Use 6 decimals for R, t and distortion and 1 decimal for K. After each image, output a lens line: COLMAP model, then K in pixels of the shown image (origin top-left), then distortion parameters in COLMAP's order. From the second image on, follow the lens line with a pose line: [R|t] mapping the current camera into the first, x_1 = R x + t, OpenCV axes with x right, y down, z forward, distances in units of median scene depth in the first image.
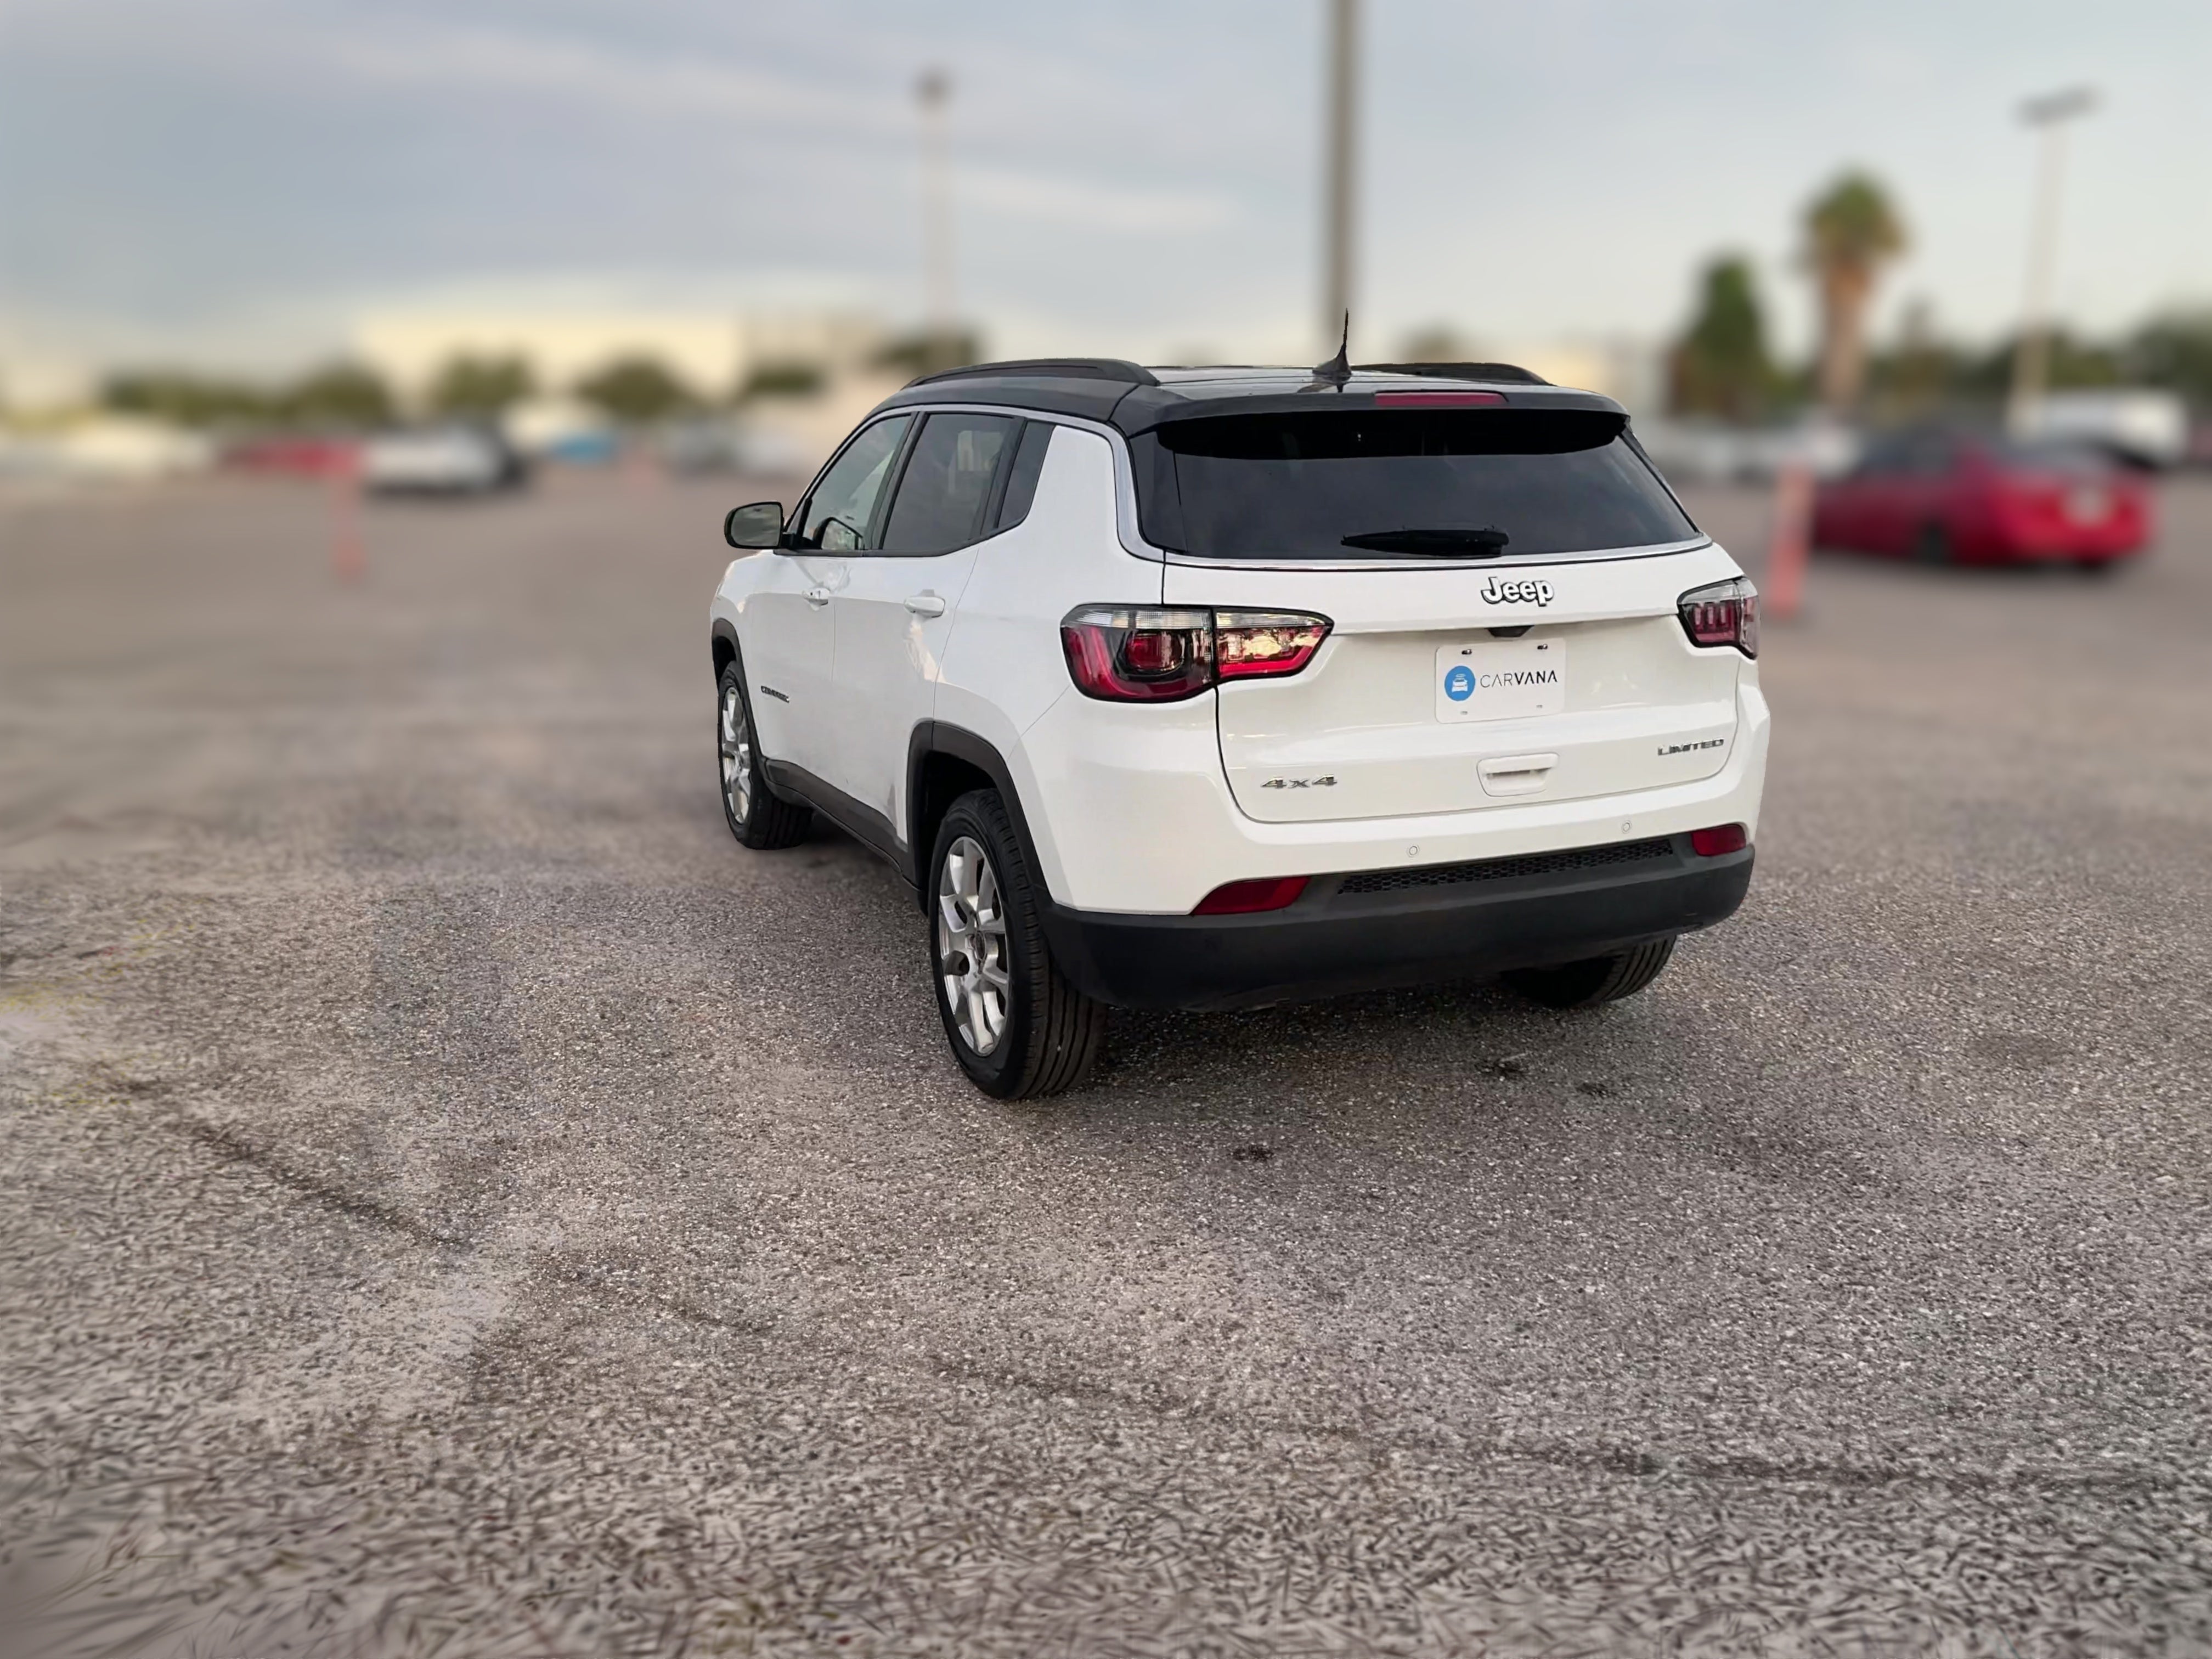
lens RADIAL K [[1696.3, 0, 1106.0], [0, 1696.3, 829.5], [0, 0, 1]] dist [-0.002253, -0.001185]
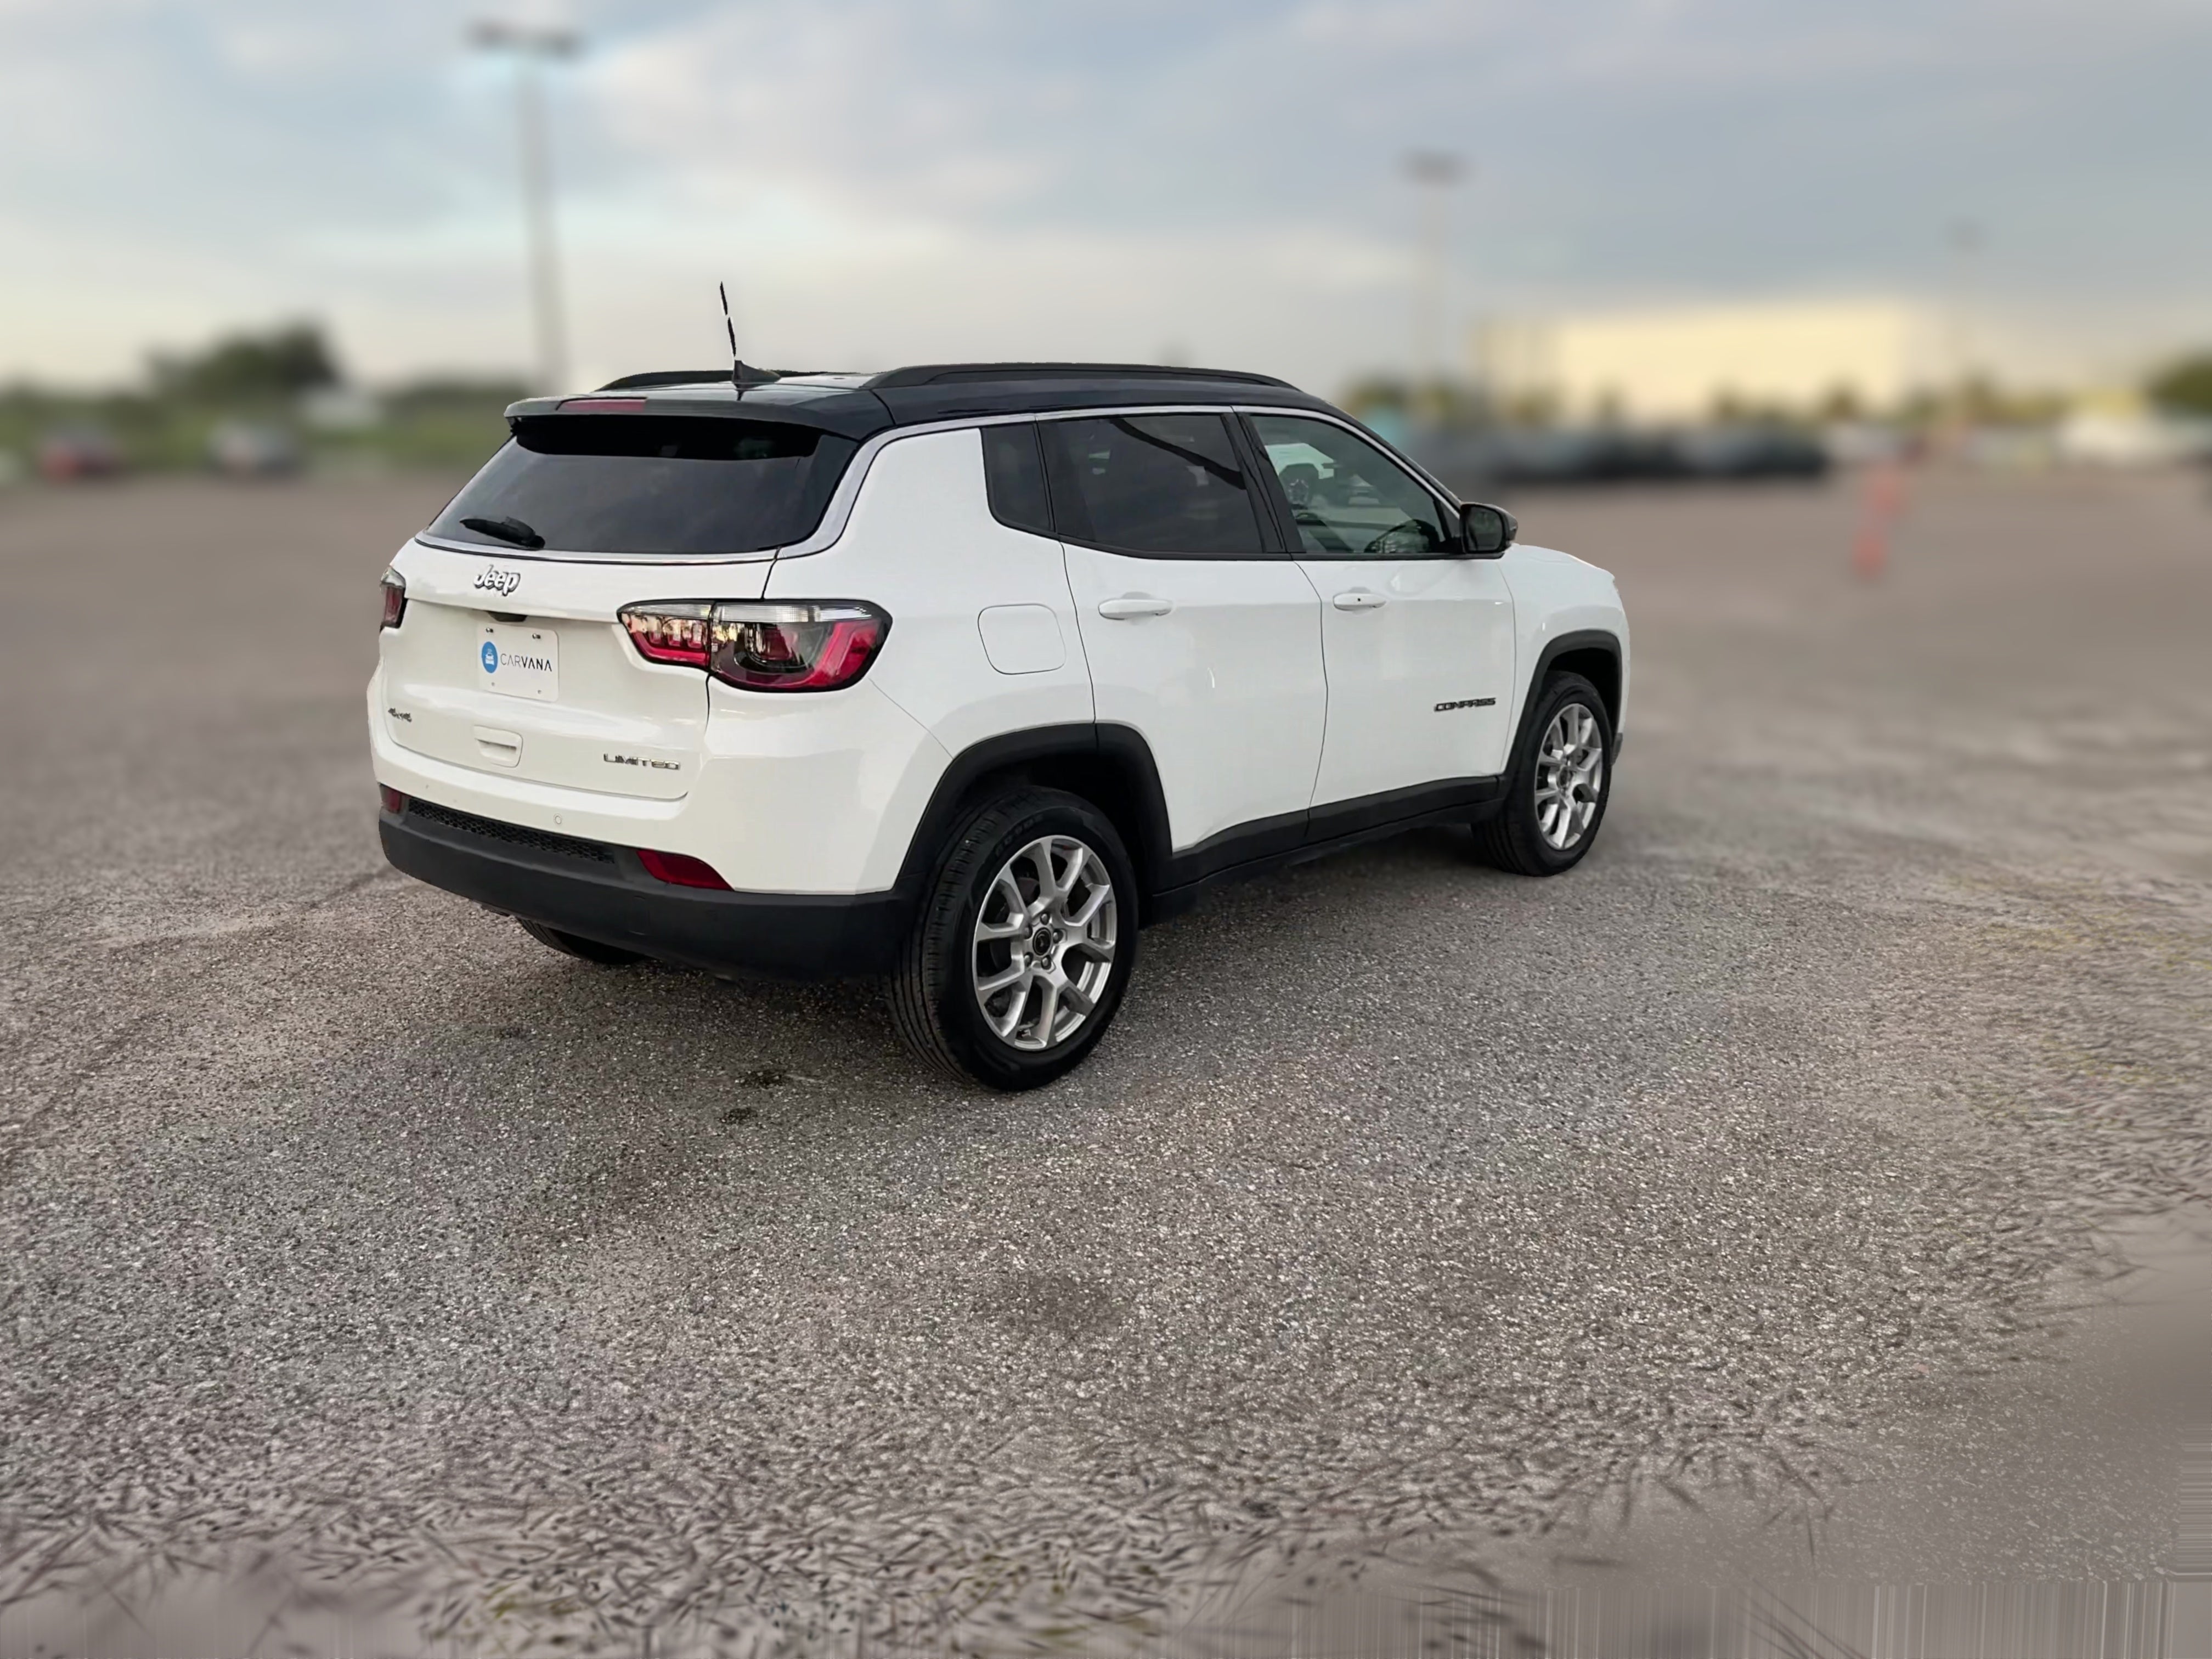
lens RADIAL K [[1753.9, 0, 1118.7], [0, 1753.9, 825.0], [0, 0, 1]] dist [-0.003949, -0.009734]
pose [[0.487839, 0.205888, -0.848306, 1.477458], [-0.204561, 0.971691, 0.118197, -0.208001], [0.848627, 0.115870, 0.516146, 0.787545]]
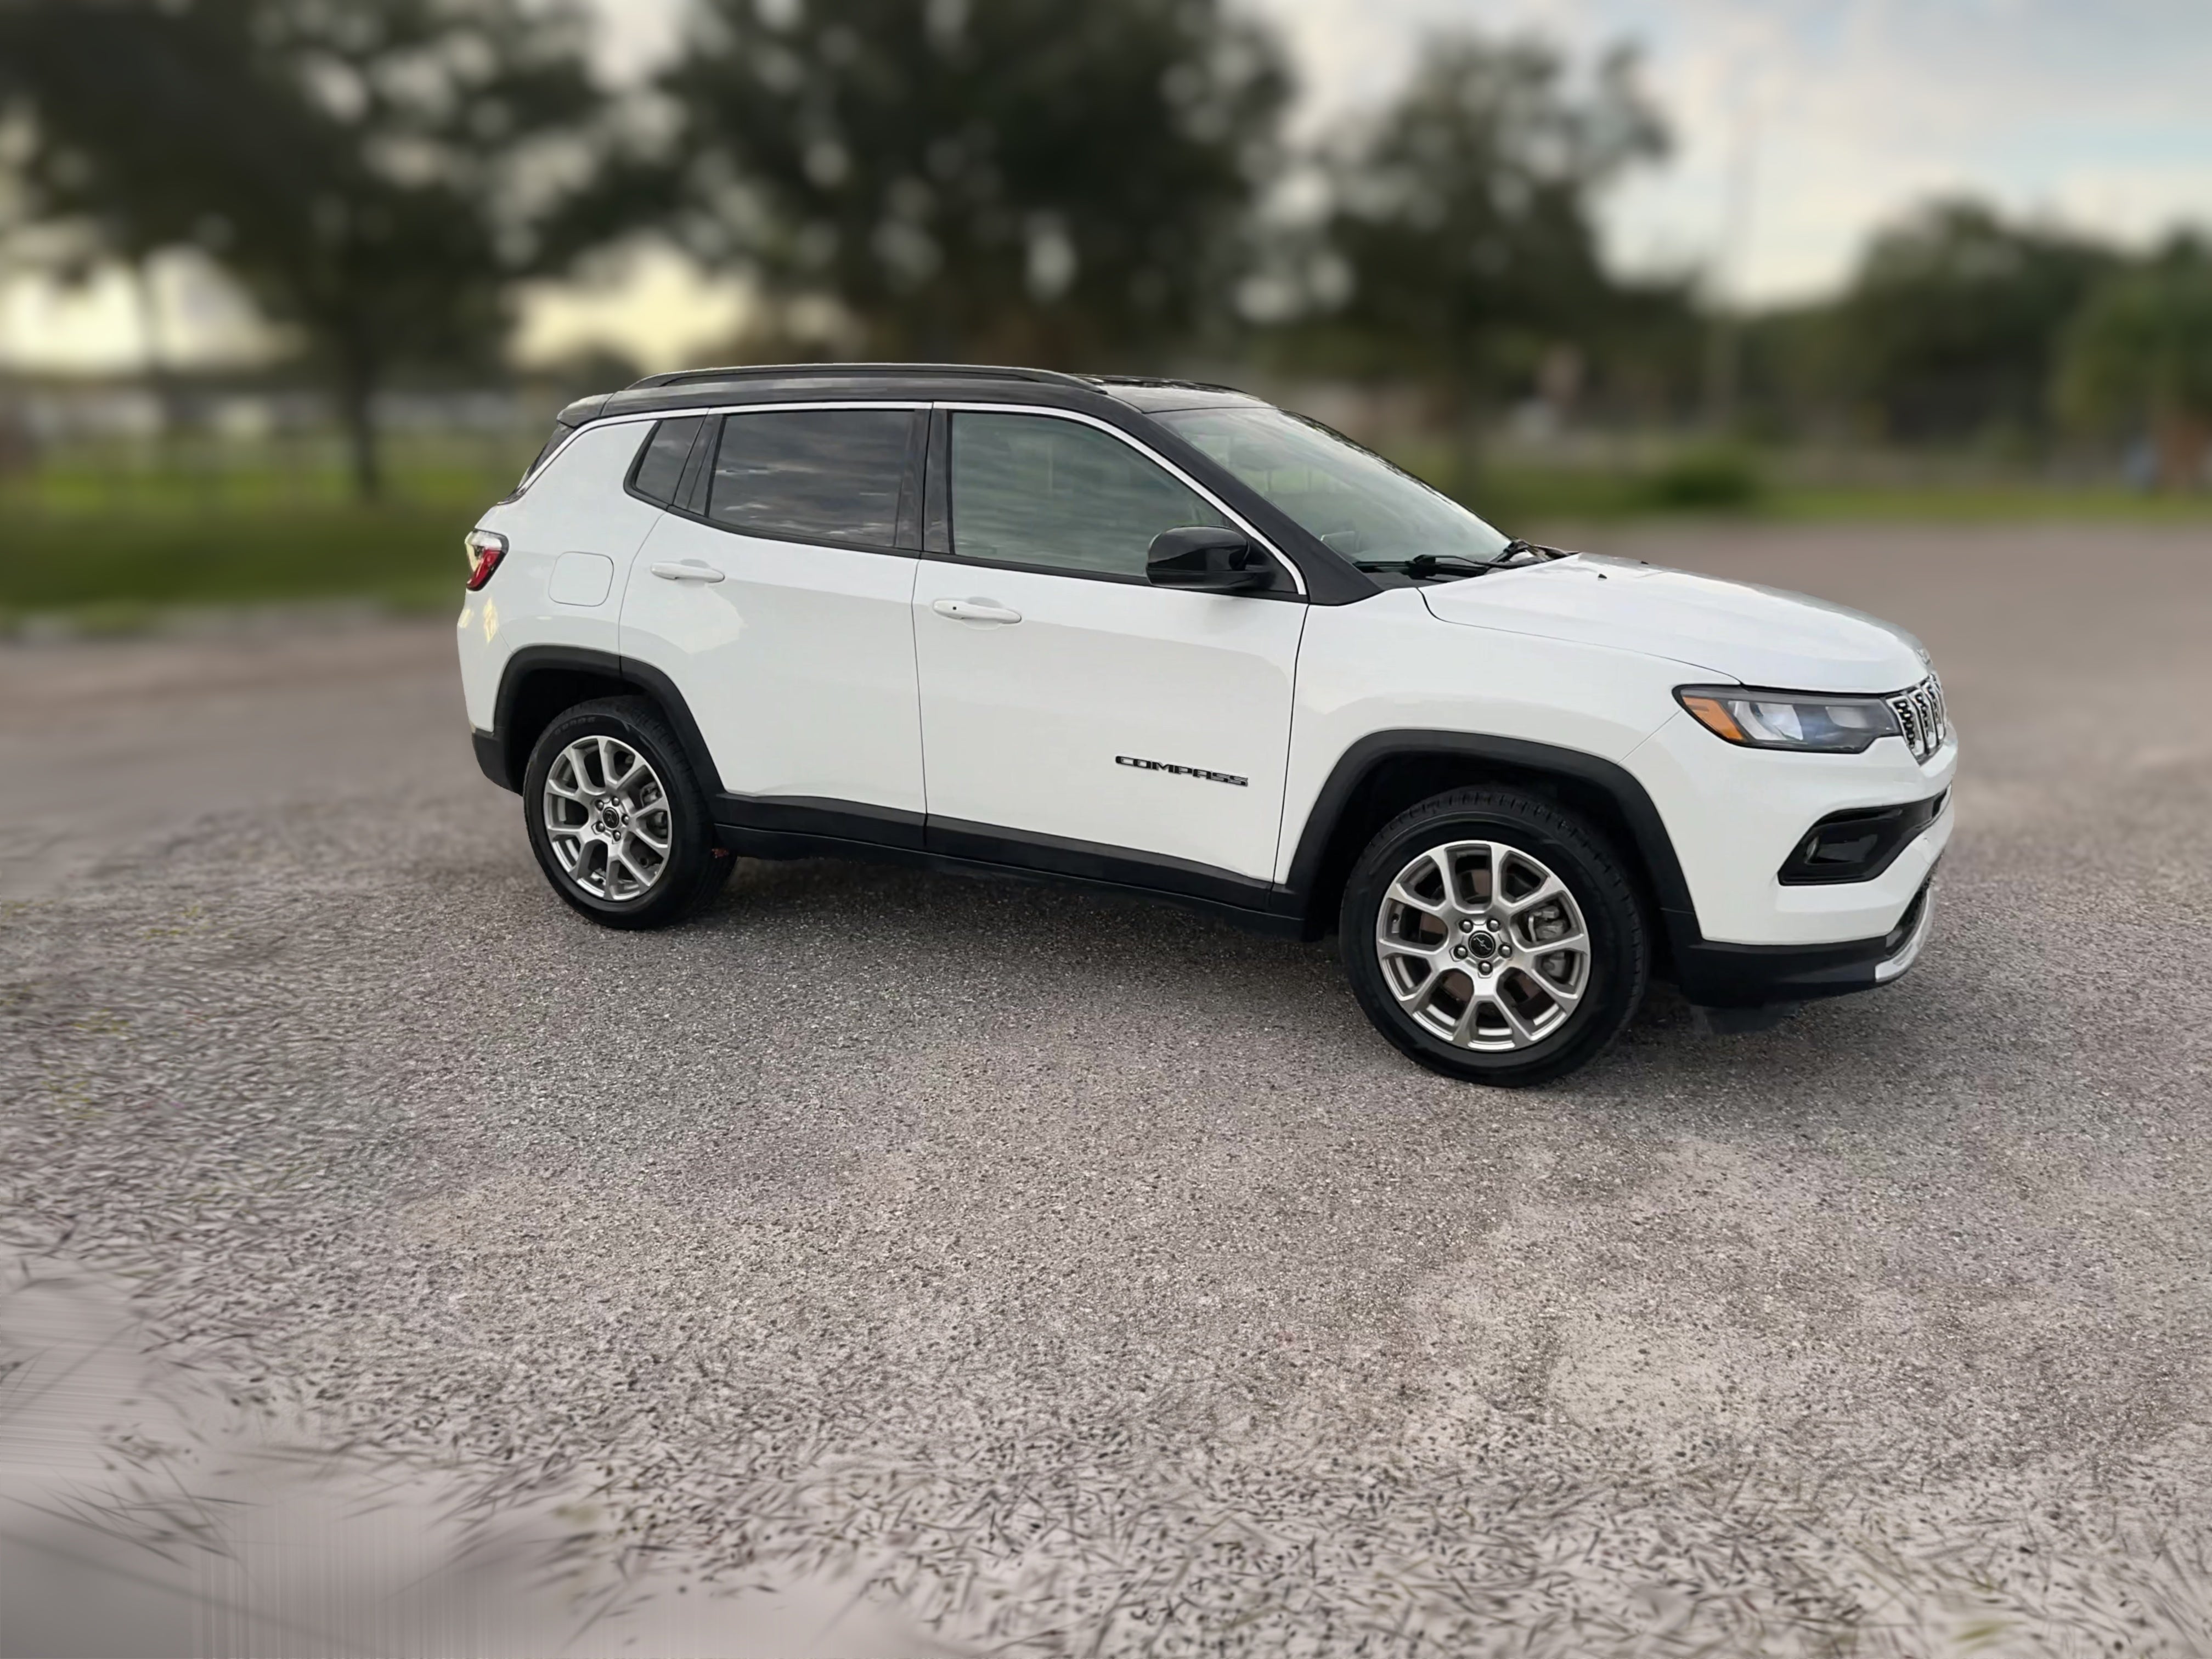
lens RADIAL K [[1697.2, 0, 1154.7], [0, 1697.2, 844.1], [0, 0, 1]] dist [0.042280, -0.136027]
pose [[-0.725127, 0.161006, -0.669528, 1.098351], [-0.161770, 0.905243, 0.392894, -0.648473], [0.669344, 0.393207, -0.630371, 2.746155]]
